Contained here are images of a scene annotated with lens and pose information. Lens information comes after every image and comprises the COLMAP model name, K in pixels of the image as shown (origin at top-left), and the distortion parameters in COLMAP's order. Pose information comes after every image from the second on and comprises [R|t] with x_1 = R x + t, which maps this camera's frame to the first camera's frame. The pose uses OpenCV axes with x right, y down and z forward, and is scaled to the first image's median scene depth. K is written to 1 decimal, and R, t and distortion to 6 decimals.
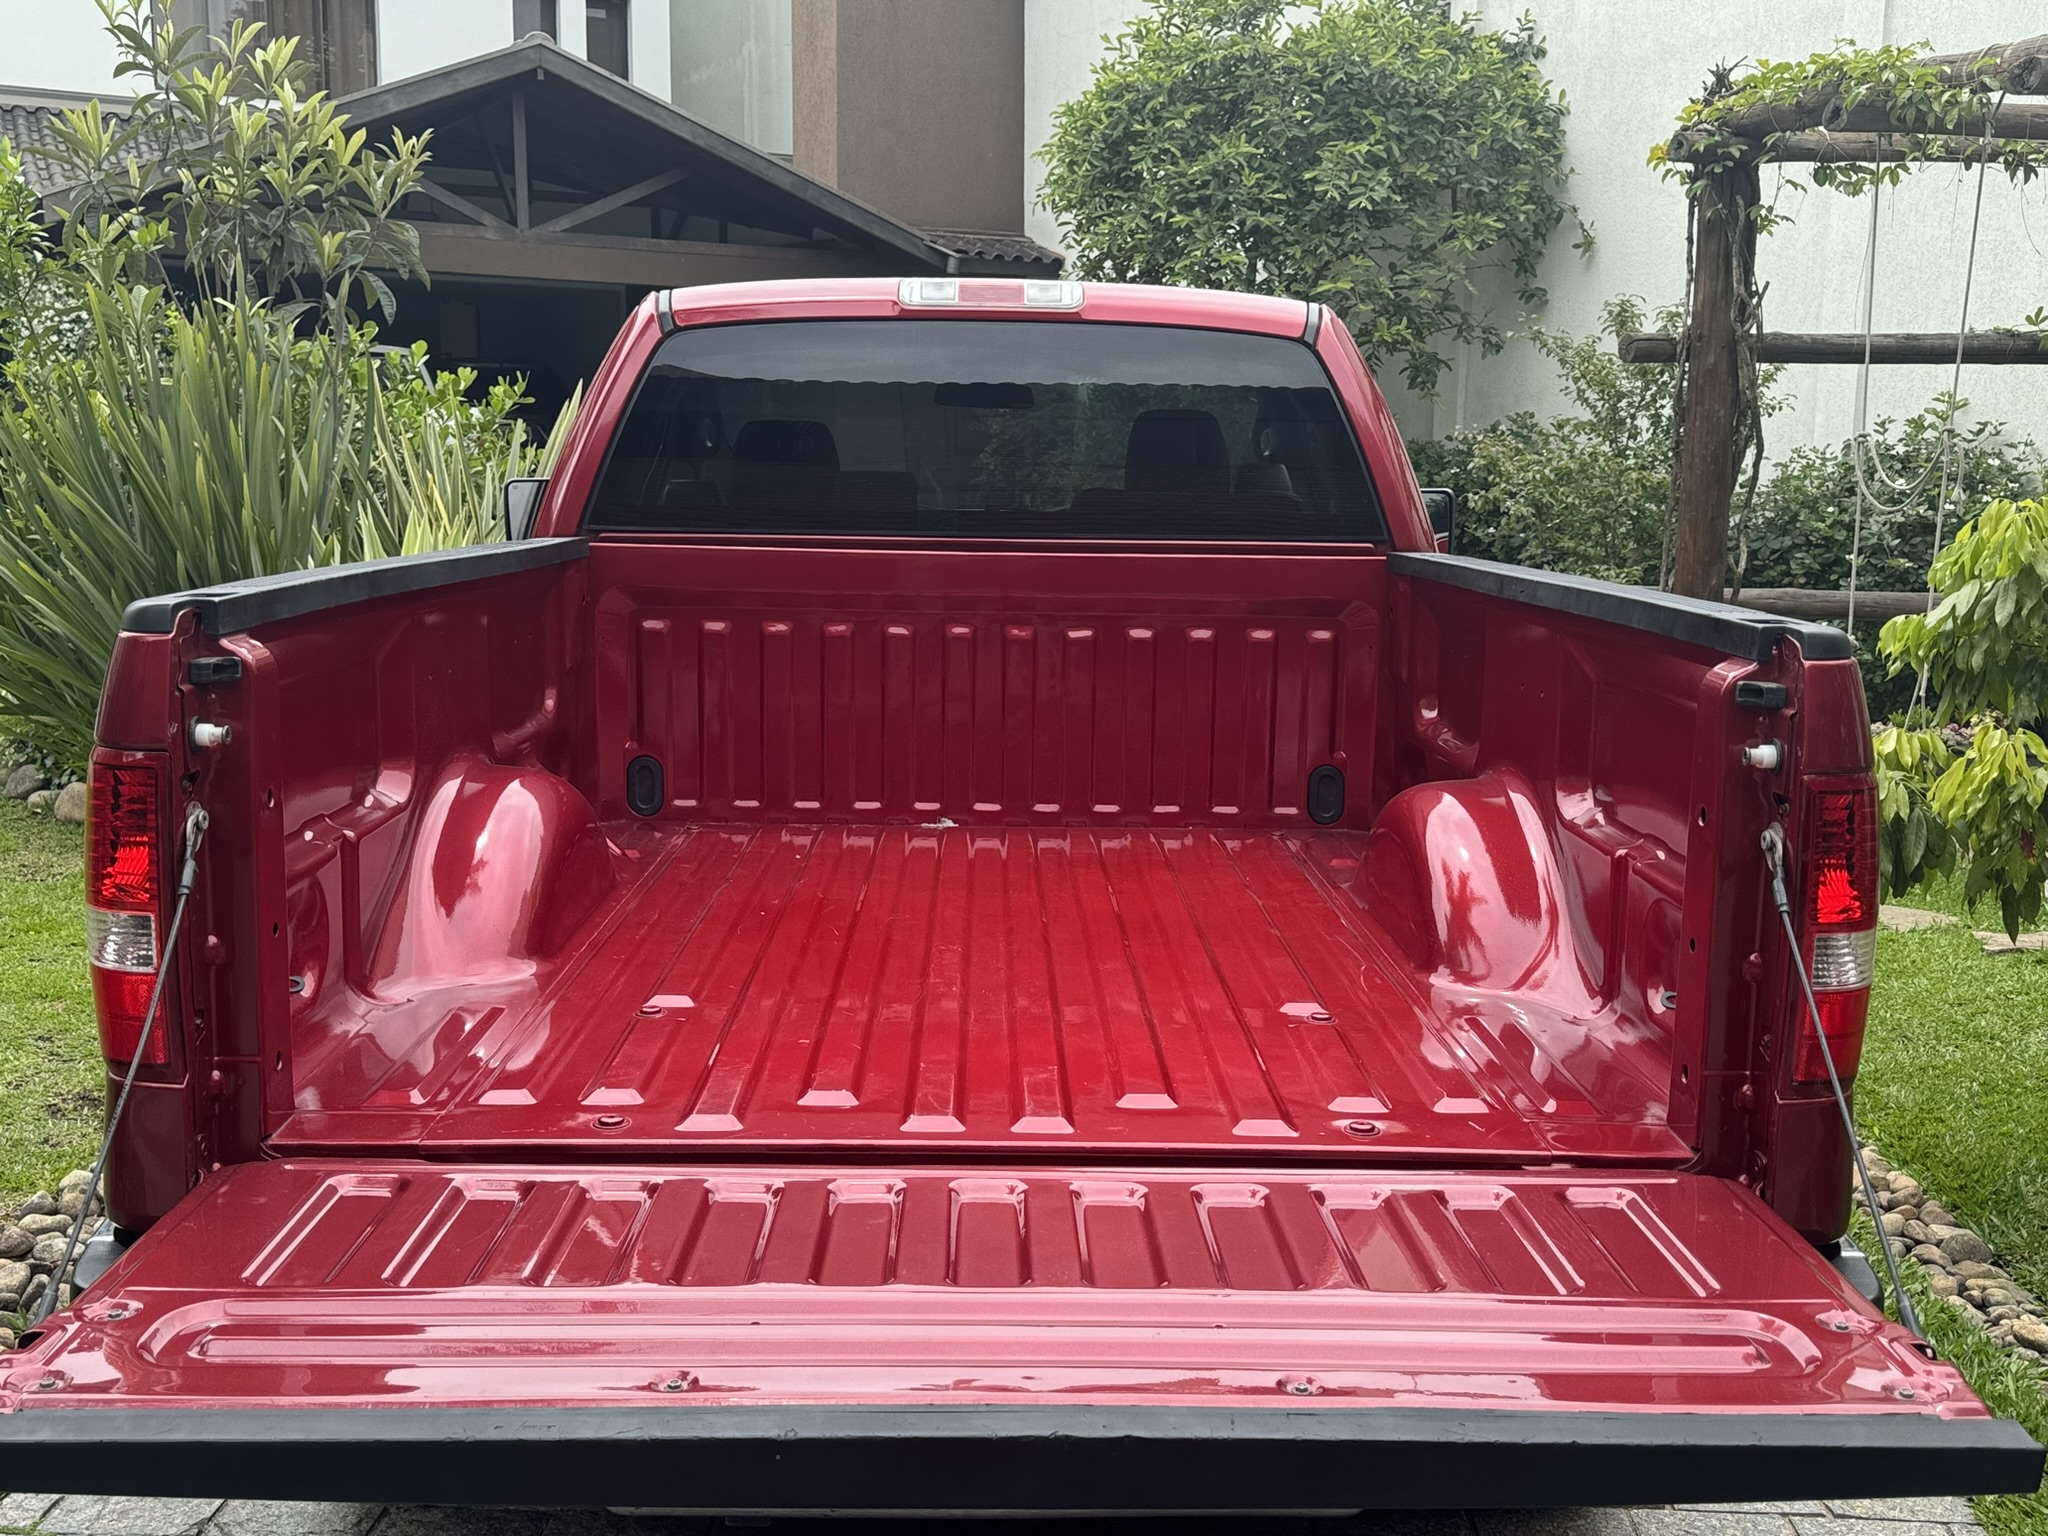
lens RADIAL K [[2050.2, 0, 1026.5], [0, 2050.2, 780.2], [0, 0, 1]] dist [0.183843, -0.392583]
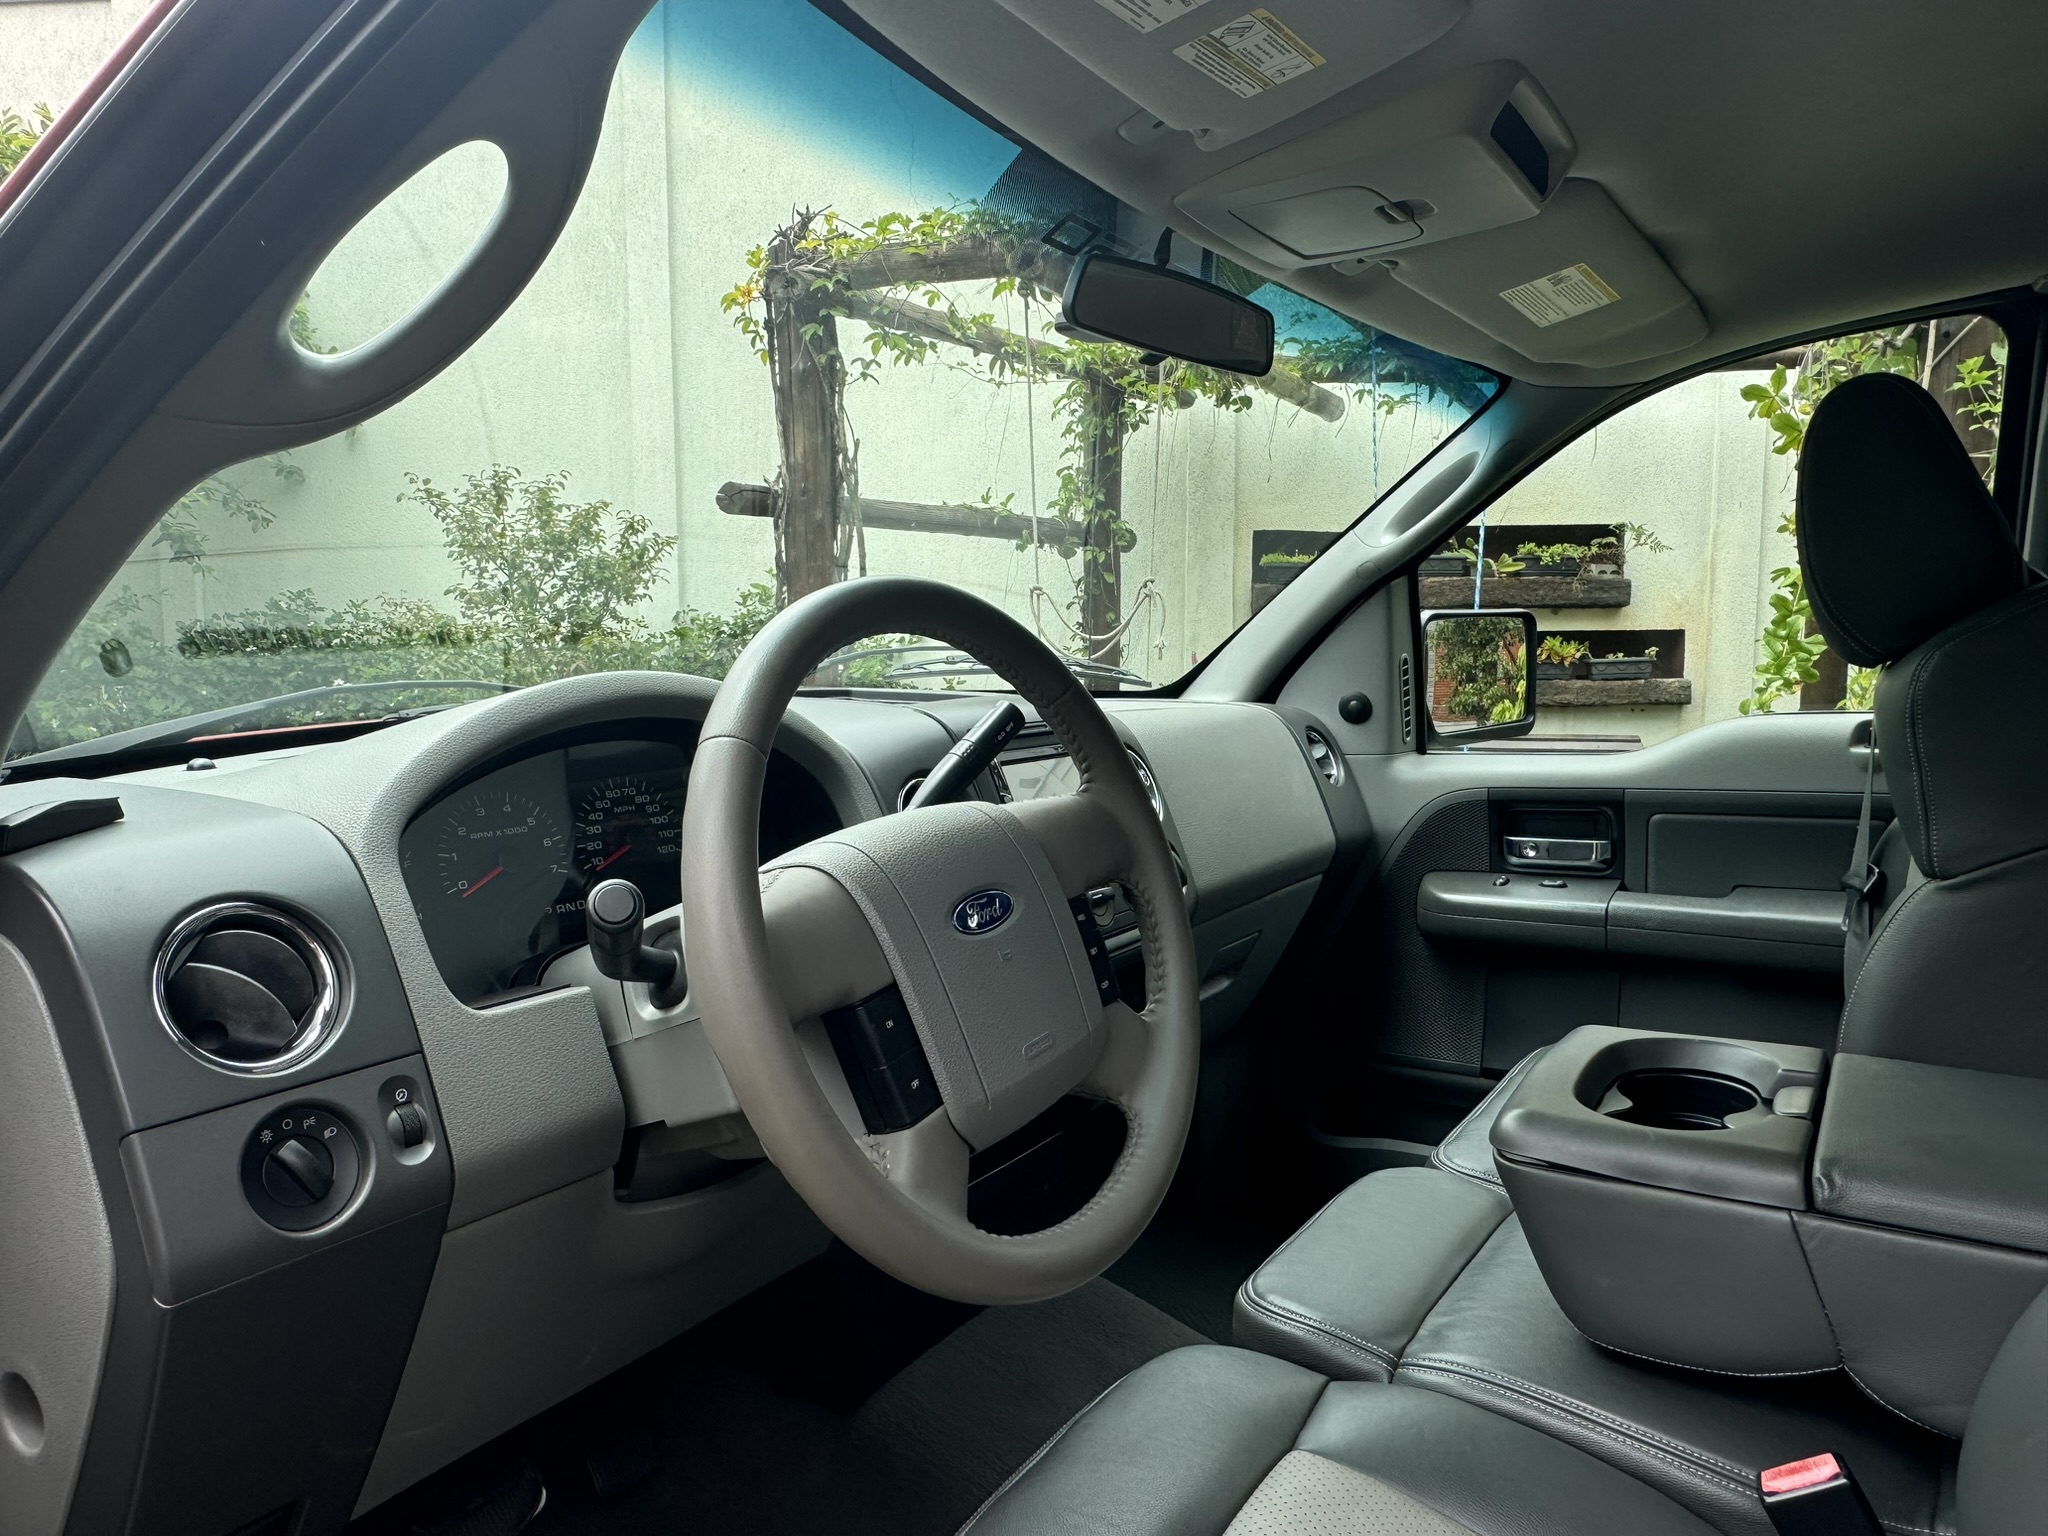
lens RADIAL K [[1348.2, 0, 1001.4], [0, 1348.2, 771.2], [0, 0, 1]] dist [-0.005092, 0.007036]
pose [[0.572805, -0.099242, 0.813661, -0.097056], [0.152585, 0.988203, 0.013113, -0.055895], [-0.805364, 0.116642, 0.581191, 0.405568]]
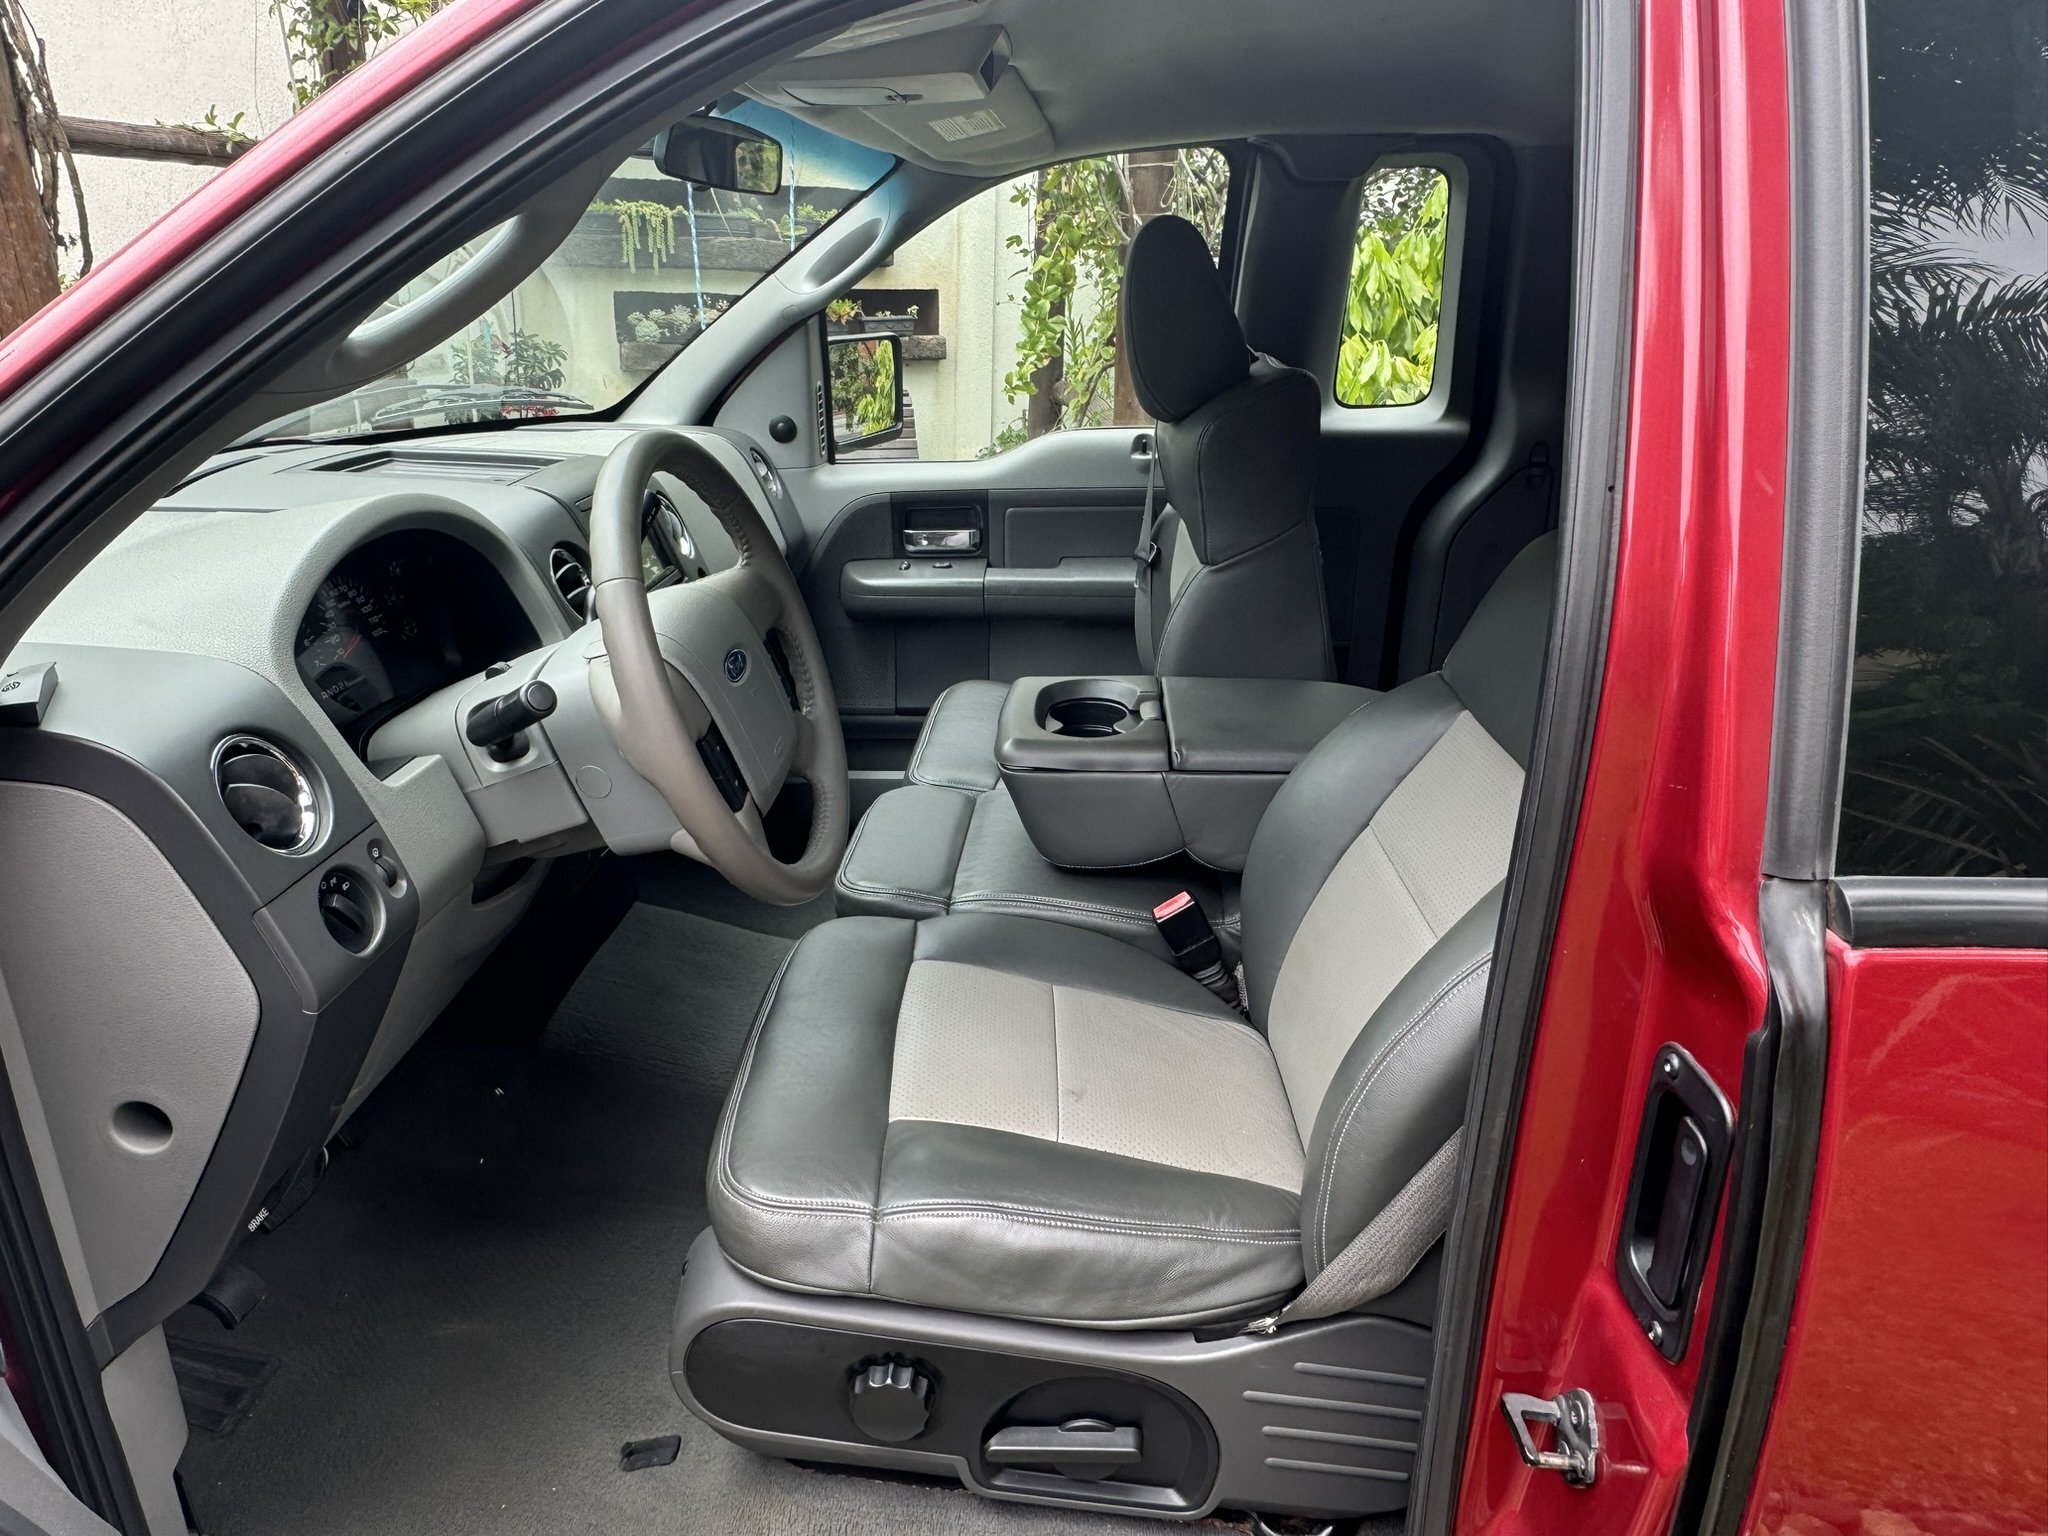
lens RADIAL K [[1343.7, 0, 992.8], [0, 1343.7, 776.1], [0, 0, 1]] dist [-0.004942, 0.018019]
pose [[0.081914, -0.366978, 0.926616, -0.134097], [0.152986, 0.923351, 0.352161, -0.071445], [-0.984828, 0.112912, 0.131778, 0.414379]]
